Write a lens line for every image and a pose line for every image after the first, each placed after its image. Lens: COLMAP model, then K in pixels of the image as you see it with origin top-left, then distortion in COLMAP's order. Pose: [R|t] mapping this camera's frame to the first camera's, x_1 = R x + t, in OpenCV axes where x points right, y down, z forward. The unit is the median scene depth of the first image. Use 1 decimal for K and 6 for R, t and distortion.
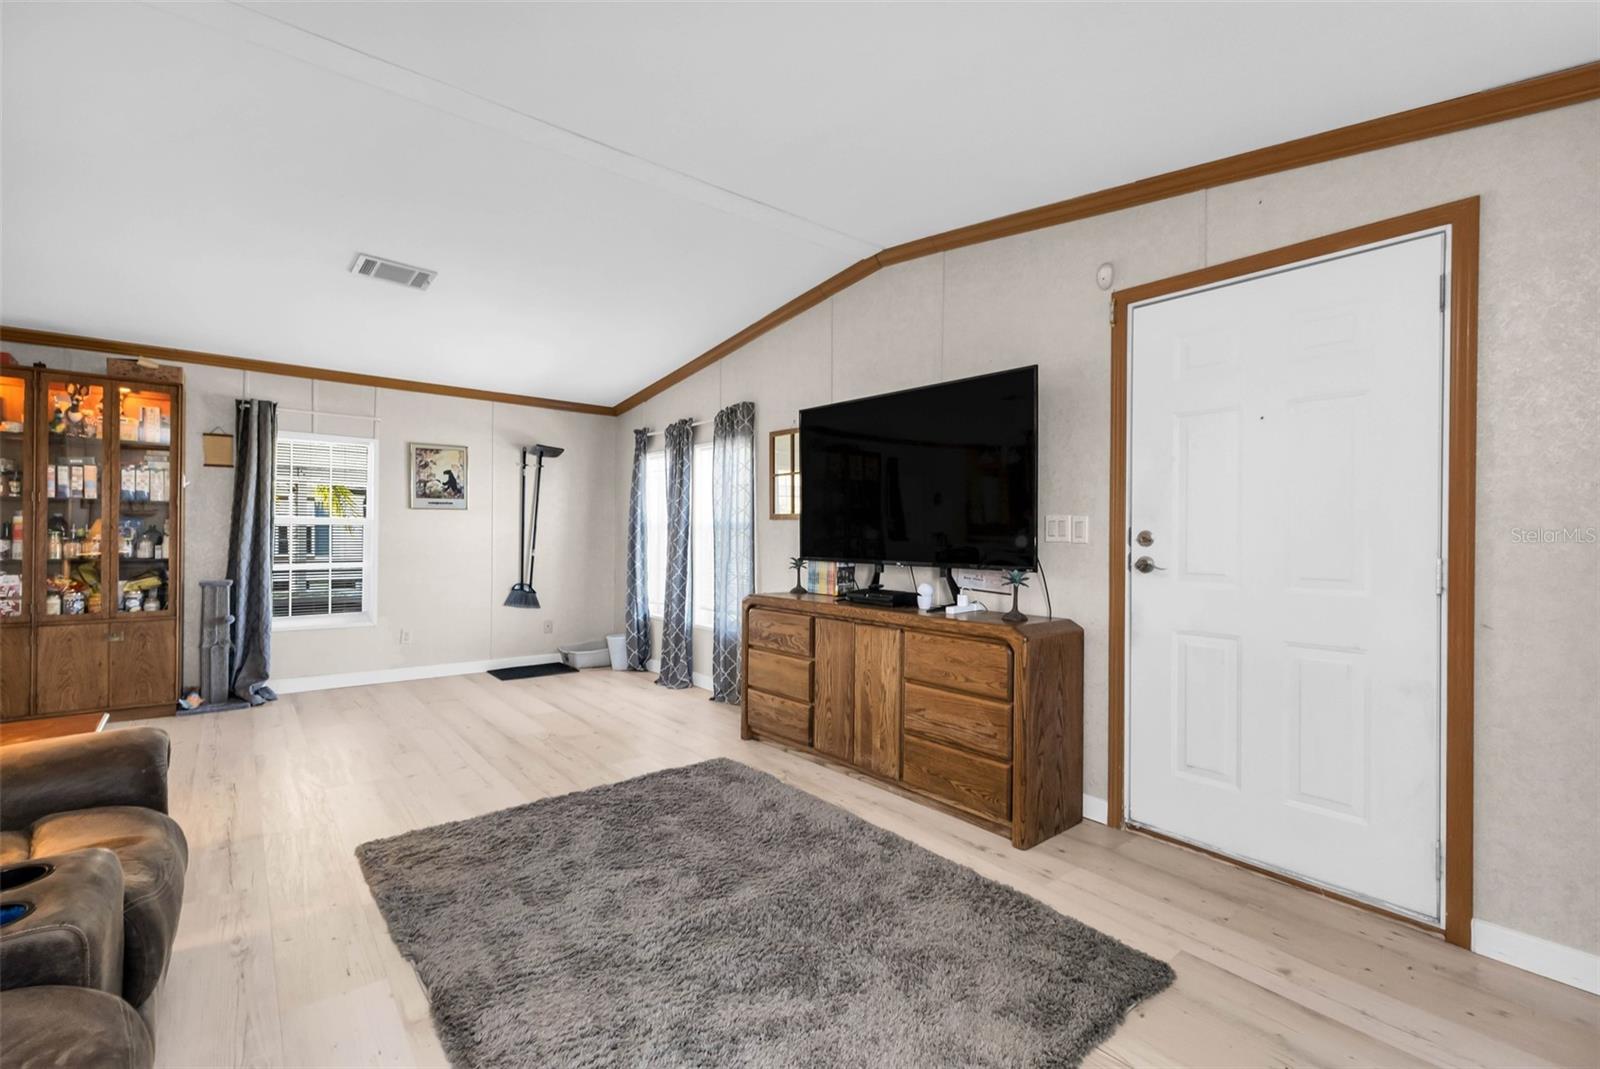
lens RADIAL K [[692.5, 0, 800.0], [0, 692.5, 534.5], [0, 0, 1]] dist [-0.000951, -0.000107]
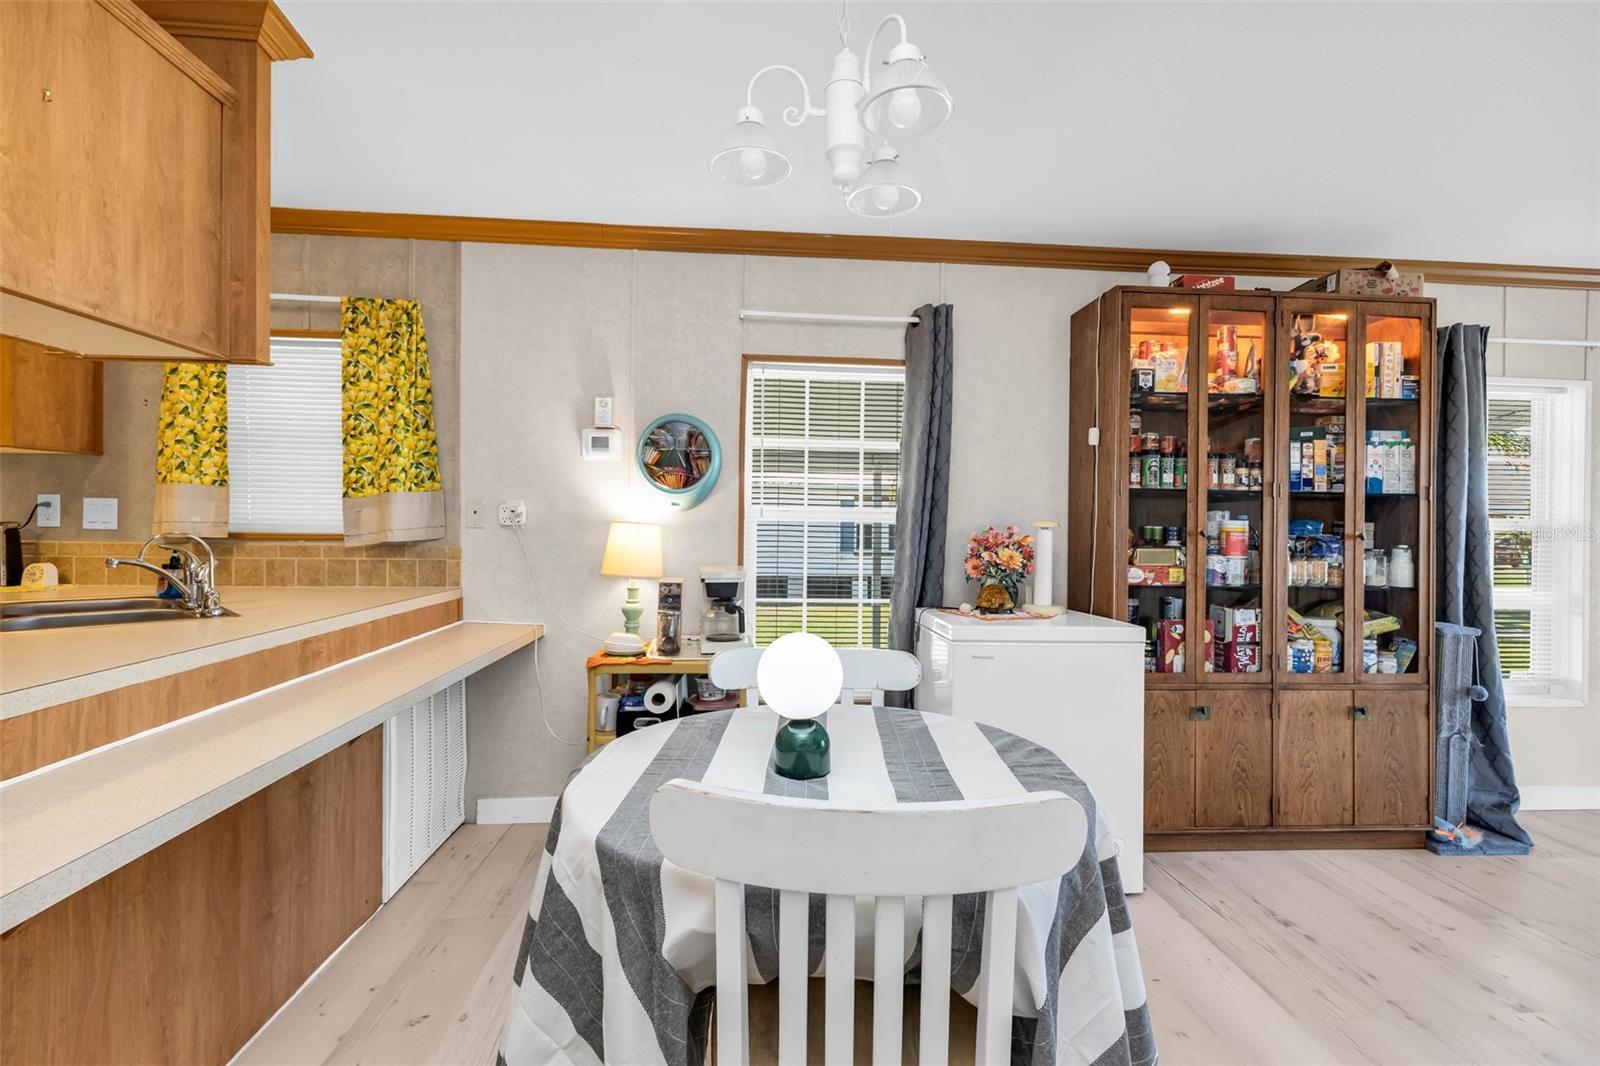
lens RADIAL K [[697.1, 0, 803.2], [0, 697.1, 524.1], [0, 0, 1]] dist [0.008218, 0.000201]
pose [[0.816774, 0.000234, -0.576957, -1.197935], [-0.005551, 0.999957, -0.007453, -0.016676], [0.576931, 0.009290, 0.816740, 0.225247]]
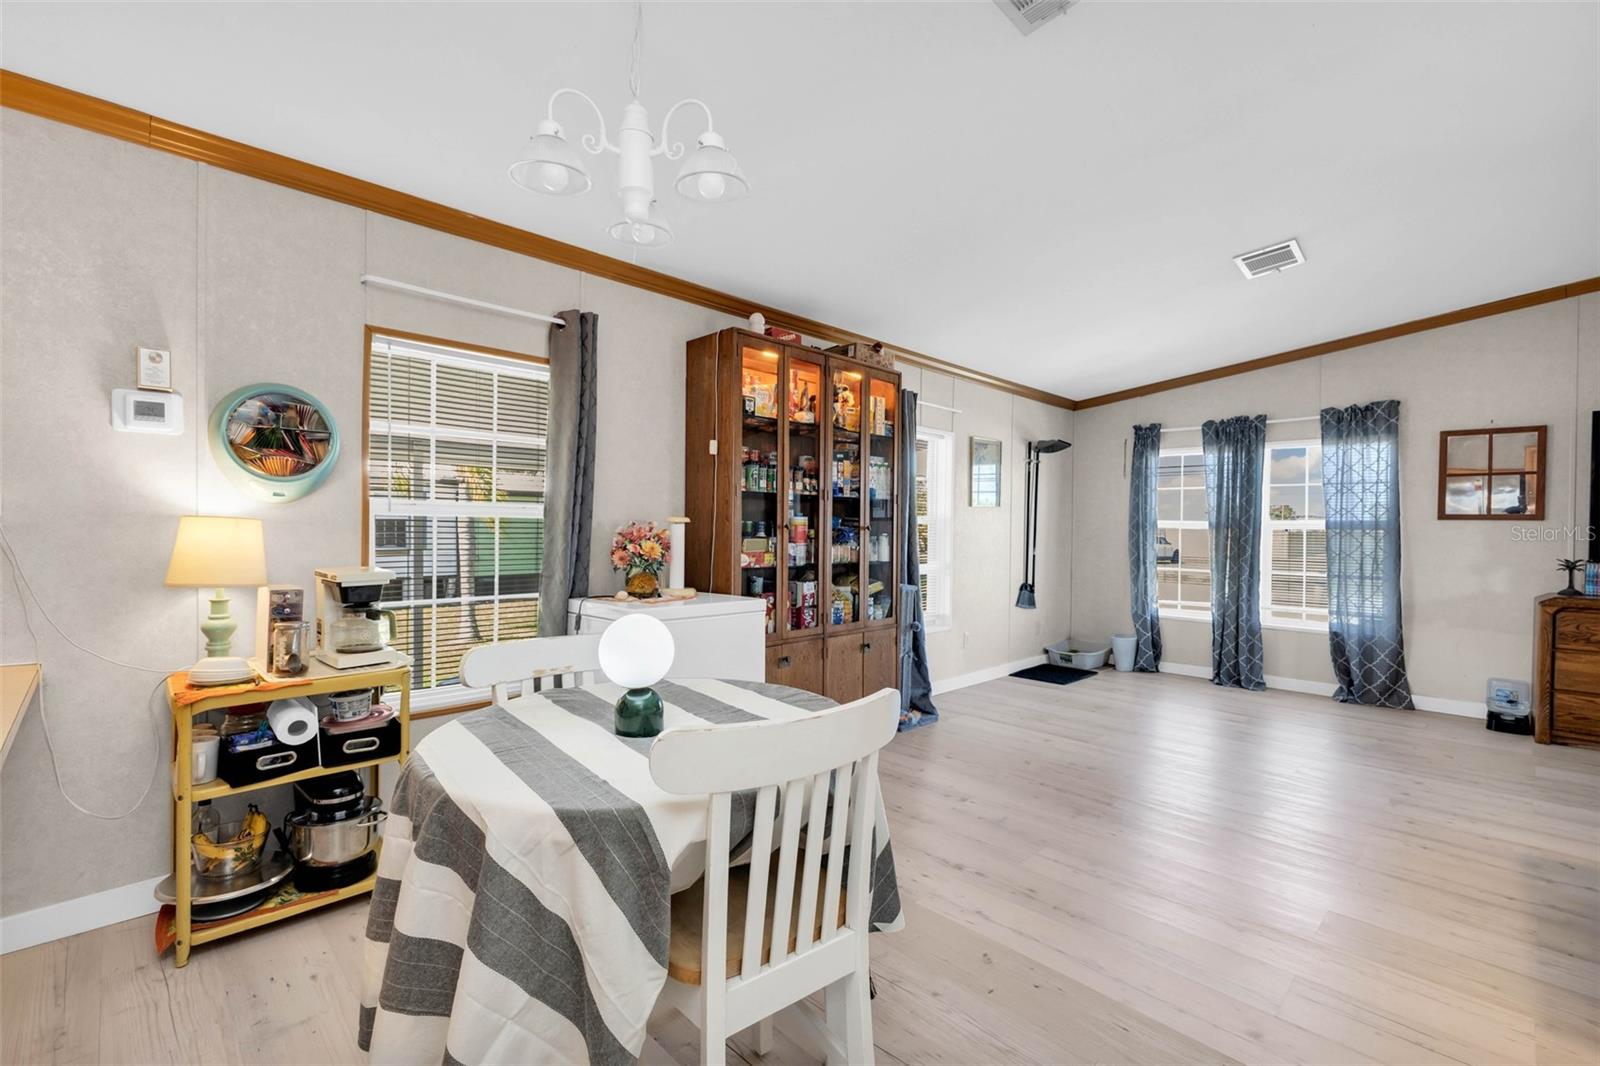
lens RADIAL K [[699.4, 0, 800.0], [0, 699.4, 533.0], [0, 0, 1]] dist [0.009204, 0.000118]
pose [[0.996200, 0.000600, 0.087098, -1.341520], [-0.001640, 0.999928, 0.011875, -0.017231], [-0.087084, -0.011973, 0.996129, 0.097784]]
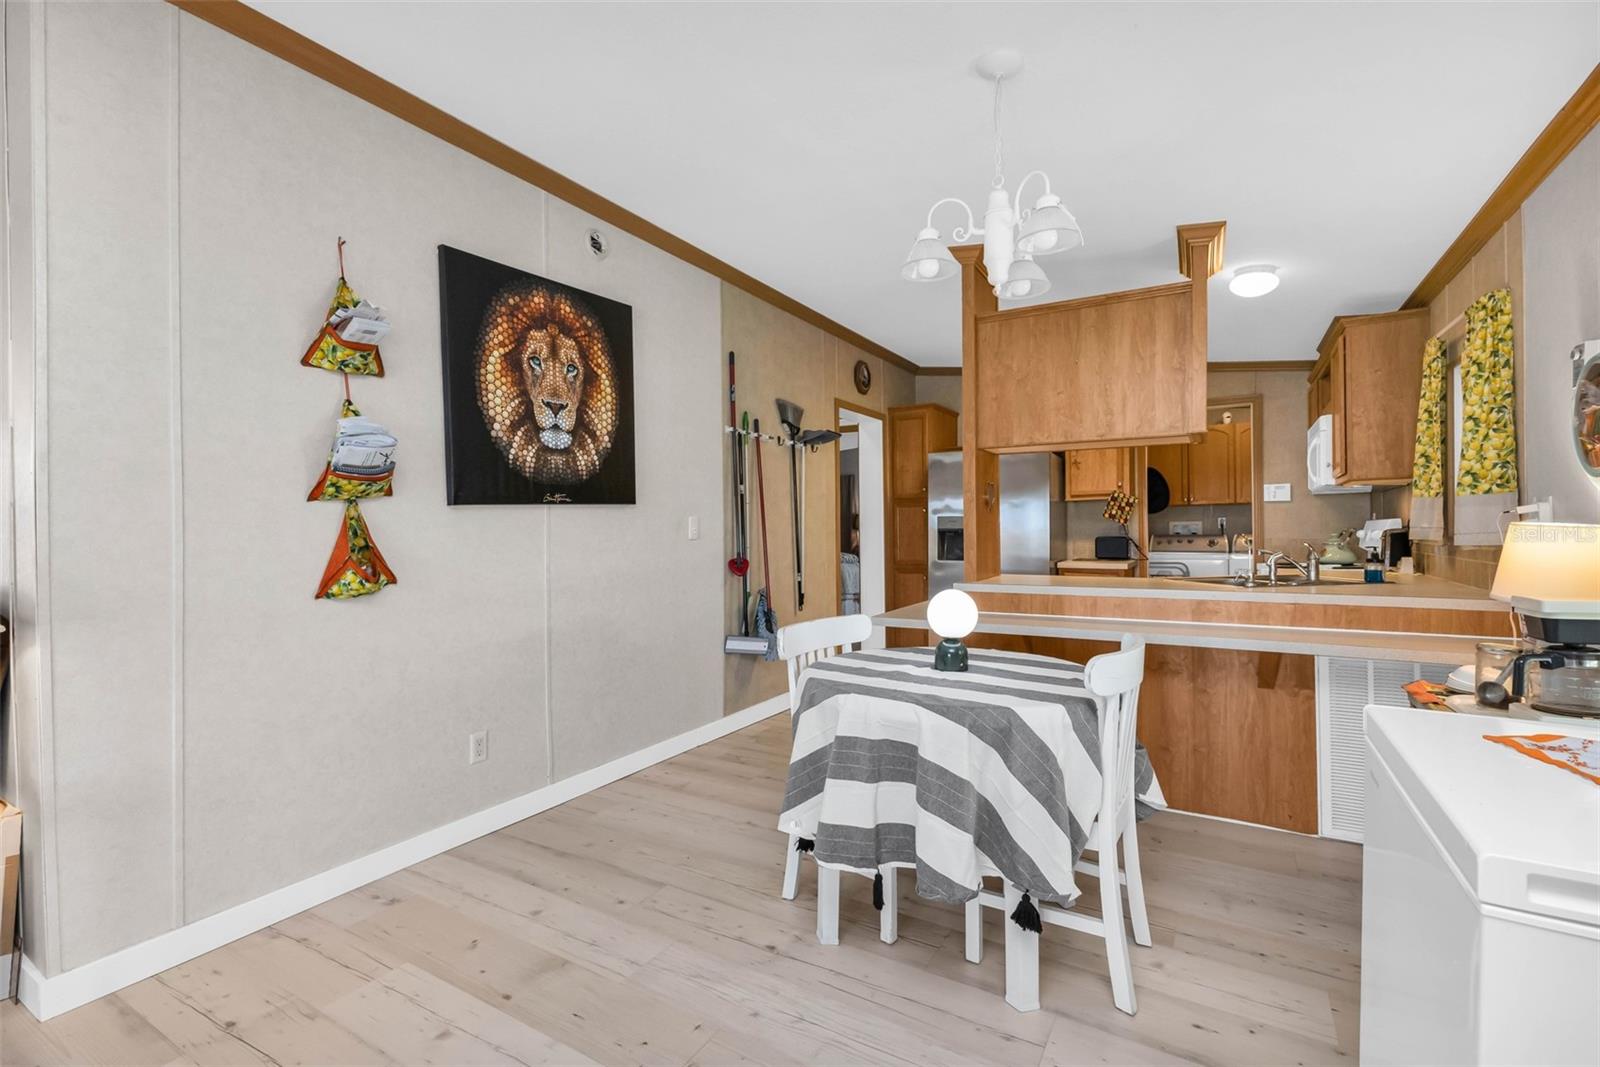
lens RADIAL K [[700.9, 0, 812.9], [0, 700.9, 535.8], [0, 0, 1]] dist [0.007582, -0.000090]
pose [[-0.939177, 0.002062, -0.343427, -1.077460], [-0.001380, 0.999951, 0.009777, -0.017850], [0.343430, 0.009656, -0.939128, 1.039650]]
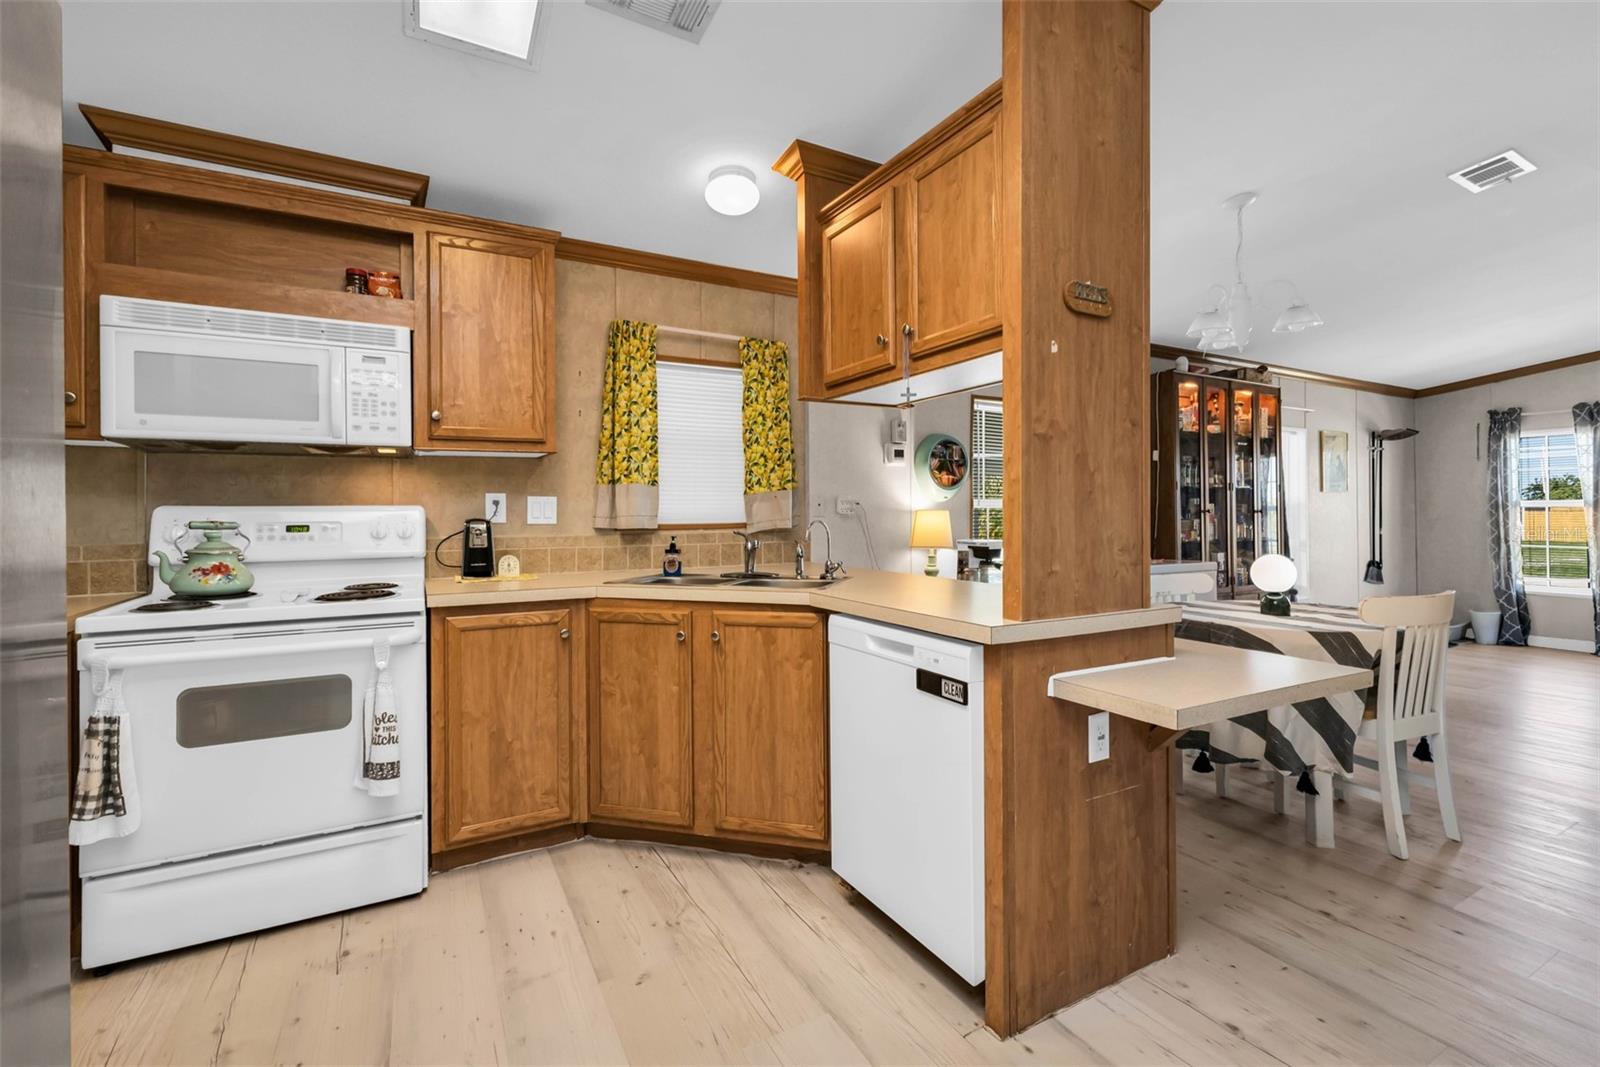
lens RADIAL K [[697.6, 0, 801.5], [0, 697.6, 514.6], [0, 0, 1]] dist [0.006826, -0.000008]
pose [[0.982130, -0.016672, -0.187466, -1.770640], [0.016236, 0.999861, -0.003857, -0.015501], [0.187504, 0.000744, 0.982264, -0.356574]]
